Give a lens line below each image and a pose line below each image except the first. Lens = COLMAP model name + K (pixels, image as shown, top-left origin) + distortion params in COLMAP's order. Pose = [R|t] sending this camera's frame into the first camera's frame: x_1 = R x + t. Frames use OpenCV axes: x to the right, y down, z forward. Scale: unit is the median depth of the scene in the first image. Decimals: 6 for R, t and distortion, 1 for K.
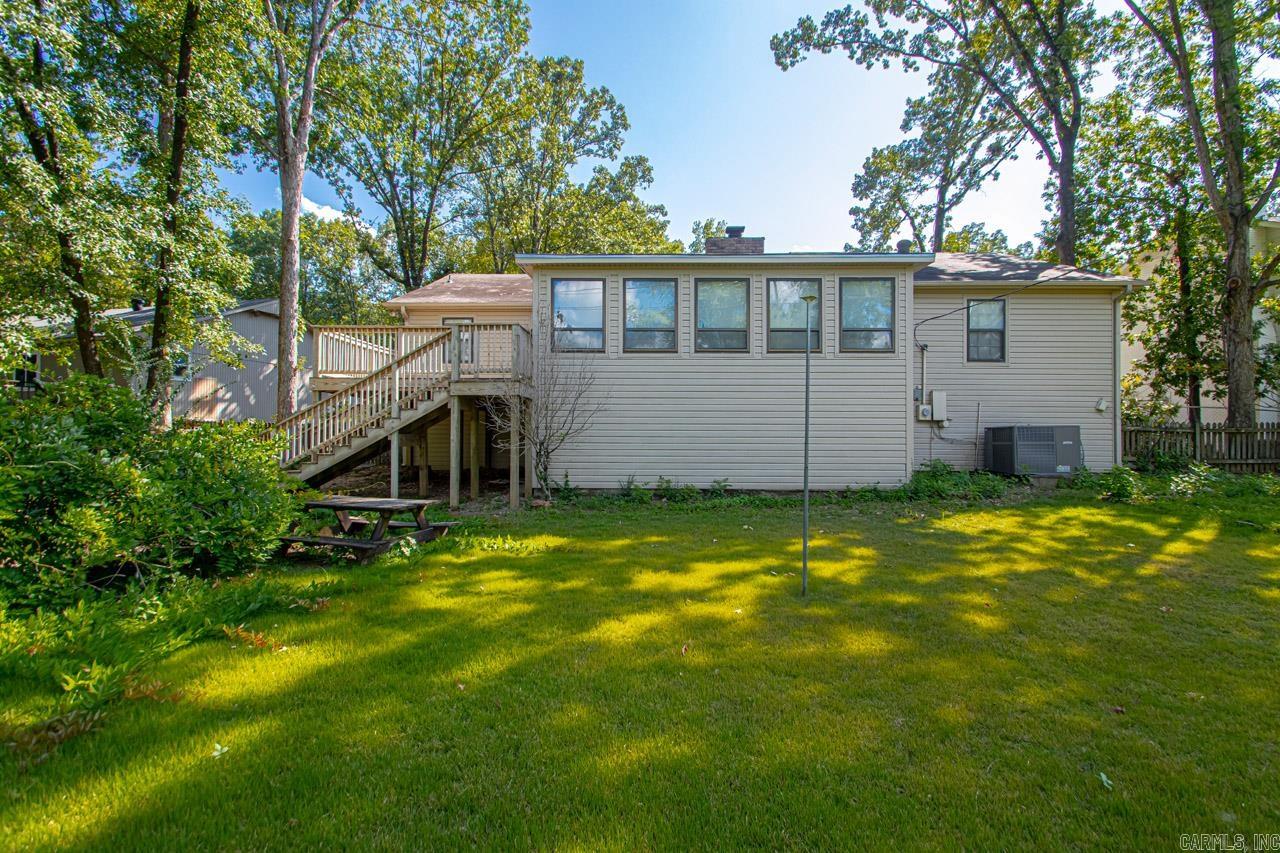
lens RADIAL K [[591.0, 0, 651.9], [0, 591.0, 426.3], [0, 0, 1]] dist [0.009439, -0.015550]
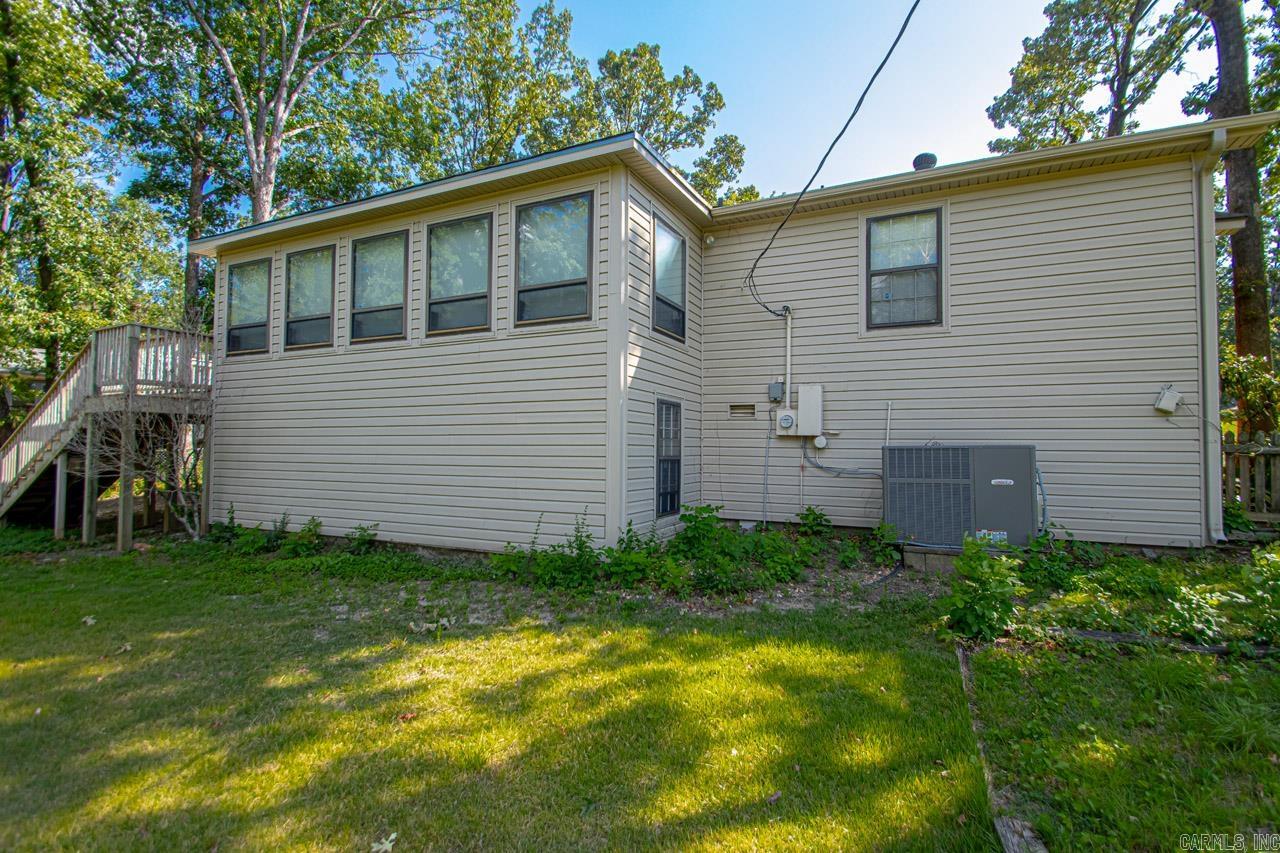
lens RADIAL K [[591.0, 0, 651.9], [0, 591.0, 426.3], [0, 0, 1]] dist [0.009439, -0.015550]
pose [[0.915020, -0.015278, -0.403119, 0.571805], [0.005219, 0.999647, -0.026039, -0.005024], [0.403374, 0.021722, 0.914777, 0.410505]]
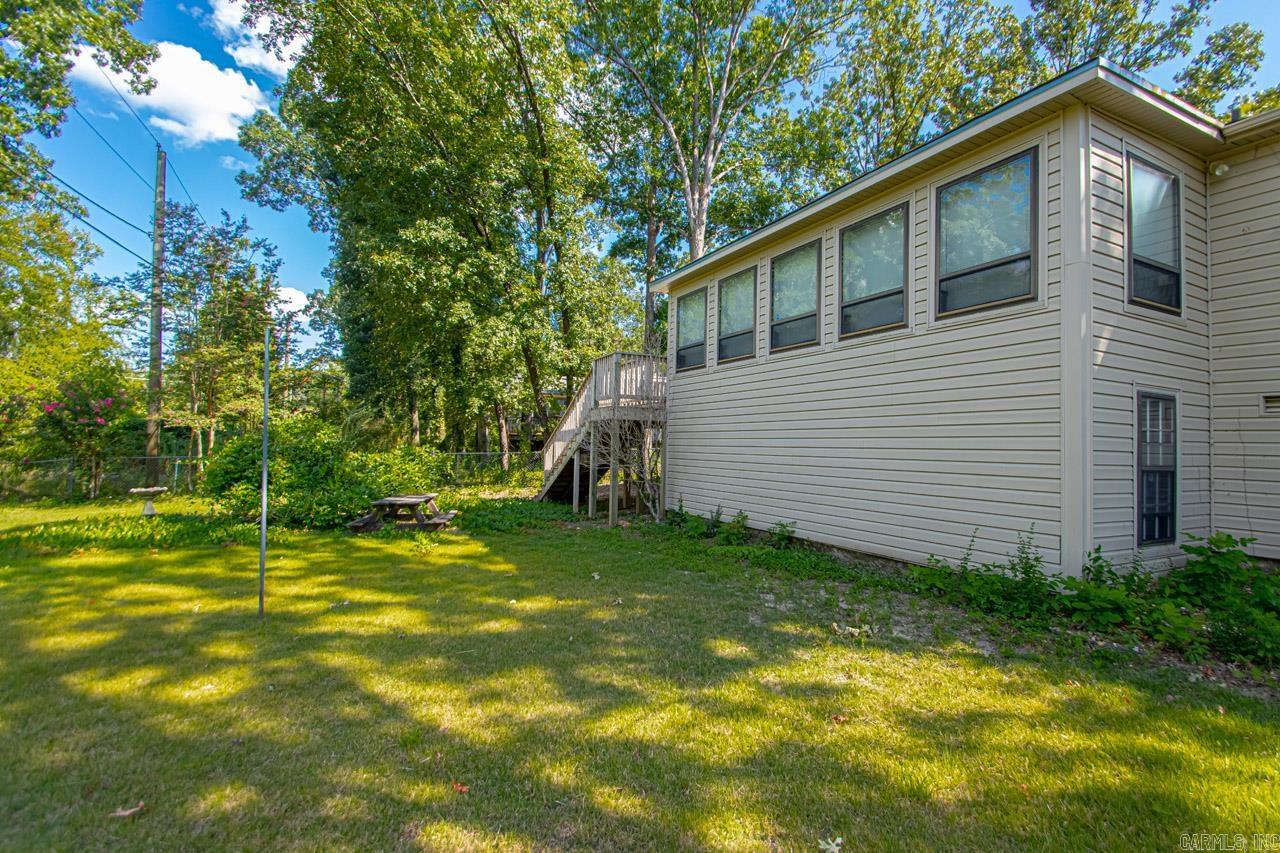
lens RADIAL K [[591.0, 0, 651.9], [0, 591.0, 426.3], [0, 0, 1]] dist [0.009439, -0.015550]
pose [[0.480253, -0.024730, -0.876781, 0.559252], [-0.006039, 0.999486, -0.031499, -0.004499], [0.877109, 0.020422, 0.479857, 0.408329]]
